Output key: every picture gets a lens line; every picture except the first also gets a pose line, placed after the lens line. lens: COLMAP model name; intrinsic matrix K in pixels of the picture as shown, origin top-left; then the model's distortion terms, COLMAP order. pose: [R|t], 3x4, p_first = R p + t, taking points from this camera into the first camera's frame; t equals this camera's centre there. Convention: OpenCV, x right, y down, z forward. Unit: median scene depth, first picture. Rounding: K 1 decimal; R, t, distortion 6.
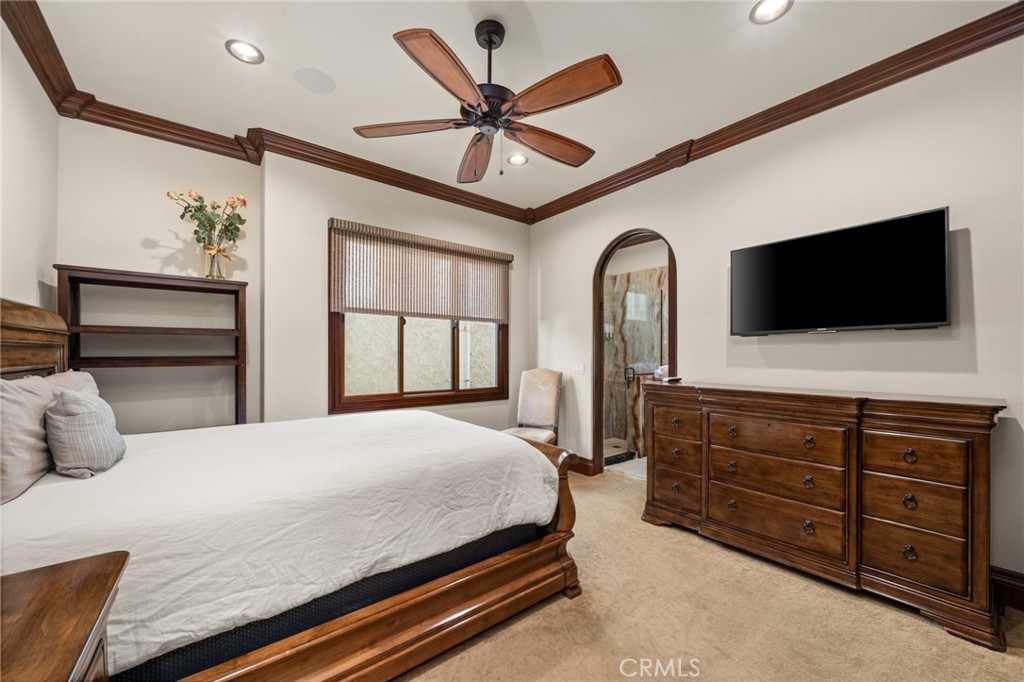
lens RADIAL K [[398.8, 0, 508.8], [0, 398.8, 349.6], [0, 0, 1]] dist [-0.002446, -0.000223]
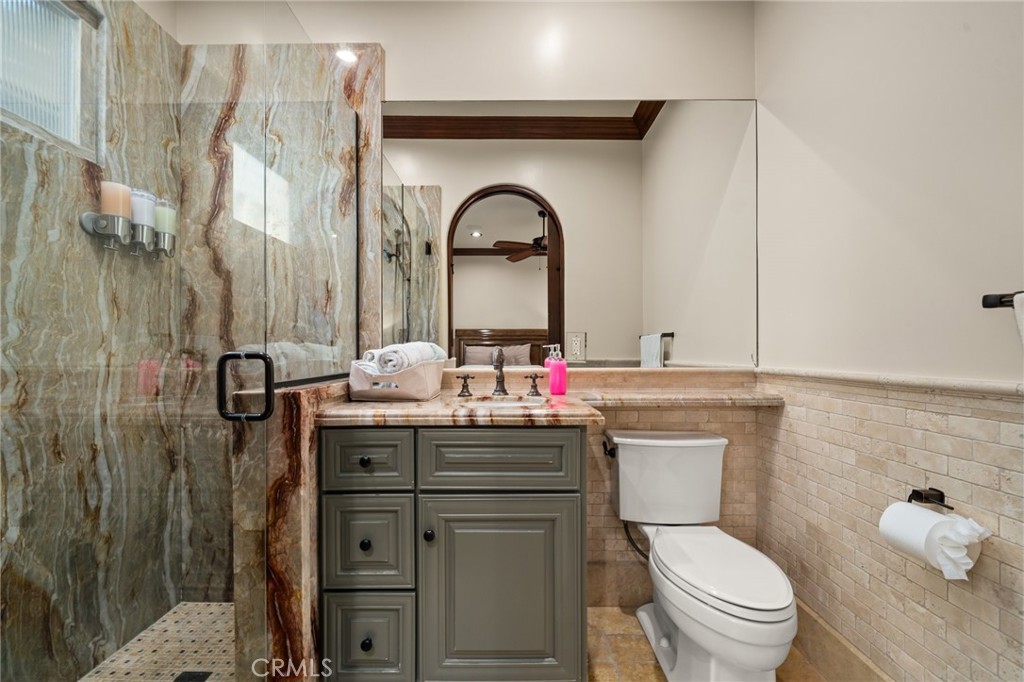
lens RADIAL K [[398.8, 0, 508.4], [0, 398.8, 351.6], [0, 0, 1]] dist [-0.002446, -0.000223]
pose [[0.632256, -0.004725, 0.774745, 0.202987], [-0.000567, 0.999978, 0.006561, 0.038530], [-0.774759, -0.004588, 0.632240, 0.677610]]
